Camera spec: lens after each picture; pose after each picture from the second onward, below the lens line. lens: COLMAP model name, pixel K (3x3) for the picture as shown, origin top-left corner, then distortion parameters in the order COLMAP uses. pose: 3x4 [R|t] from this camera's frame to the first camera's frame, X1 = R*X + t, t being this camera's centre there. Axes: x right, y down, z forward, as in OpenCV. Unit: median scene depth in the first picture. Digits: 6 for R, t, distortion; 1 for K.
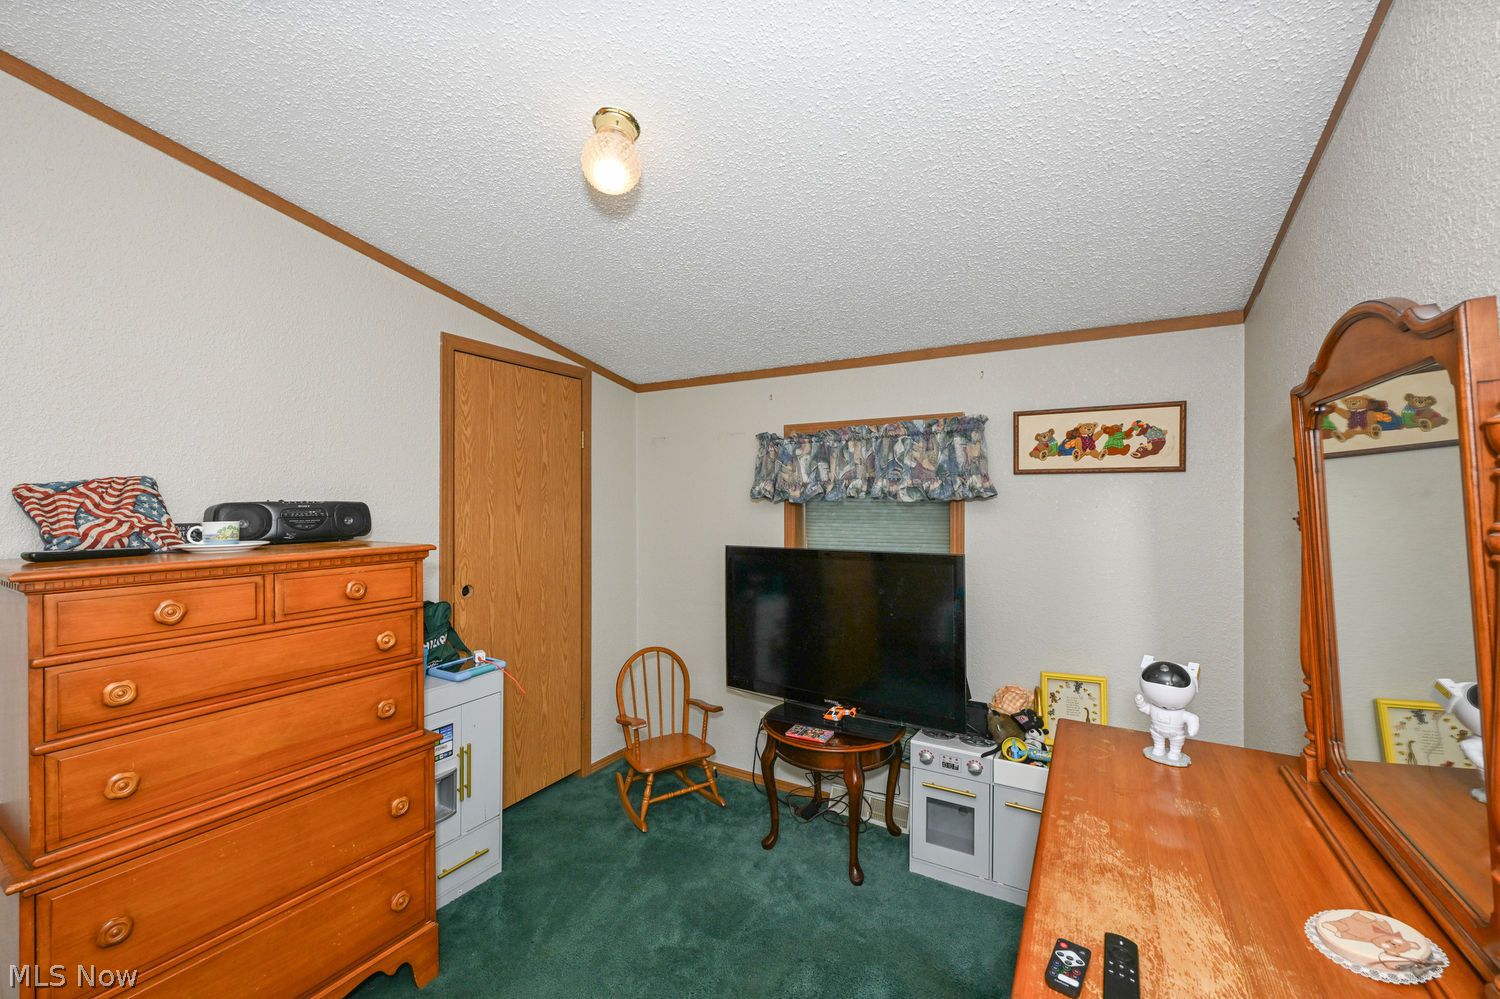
lens RADIAL K [[595.7, 0, 751.3], [0, 595.7, 495.0], [0, 0, 1]] dist [-0.000699, 0.000009]
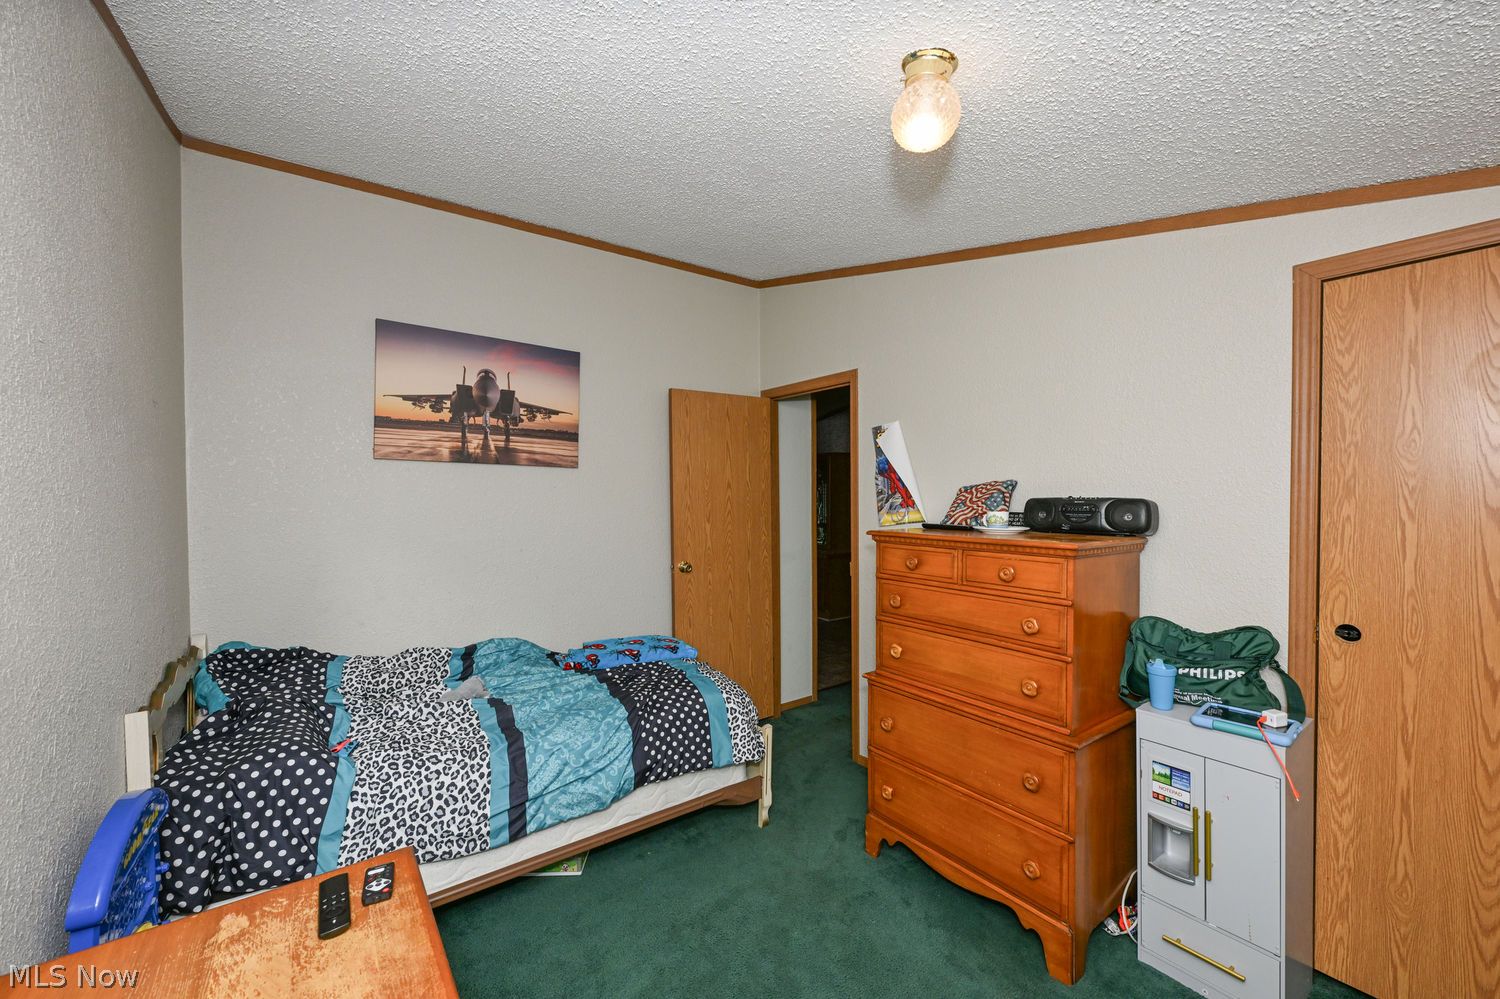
lens RADIAL K [[595.7, 0, 750.9], [0, 595.7, 504.7], [0, 0, 1]] dist [-0.000699, 0.000009]
pose [[-0.385297, 0.018802, -0.922601, 0.587892], [0.009054, 0.999821, 0.016594, -0.000161], [0.922748, -0.001959, -0.385398, 0.947104]]
